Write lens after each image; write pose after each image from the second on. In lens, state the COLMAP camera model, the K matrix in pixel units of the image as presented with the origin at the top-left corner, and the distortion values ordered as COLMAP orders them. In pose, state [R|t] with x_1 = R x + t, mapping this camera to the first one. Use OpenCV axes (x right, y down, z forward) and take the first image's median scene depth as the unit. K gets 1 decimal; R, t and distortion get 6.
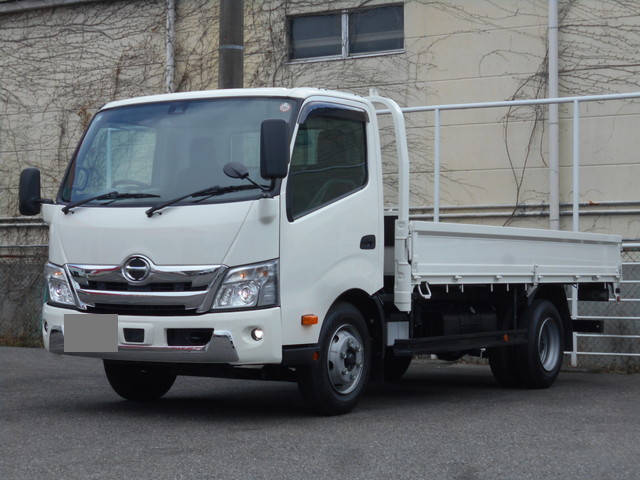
lens RADIAL K [[1381.6, 0, 320.0], [0, 1381.6, 240.0], [0, 0, 1]] dist [0.050793, -0.362712]
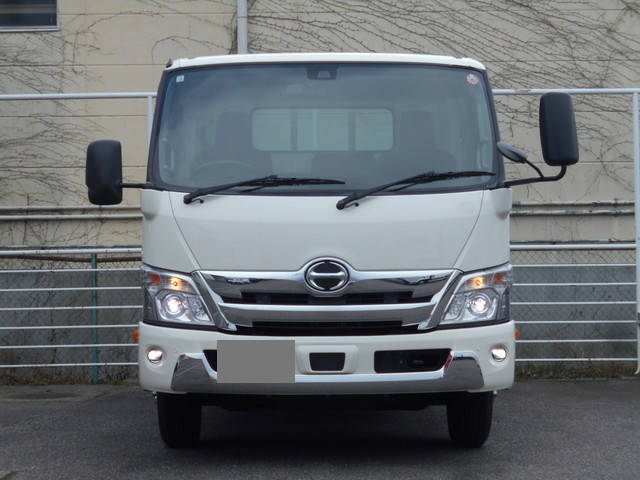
lens RADIAL K [[1381.6, 0, 320.0], [0, 1381.6, 240.0], [0, 0, 1]] dist [0.050793, -0.362712]
pose [[0.849118, 0.004167, 0.528186, -0.530661], [-0.001199, 0.999982, -0.005961, 0.005365], [-0.528202, 0.004428, 0.849107, 0.337130]]
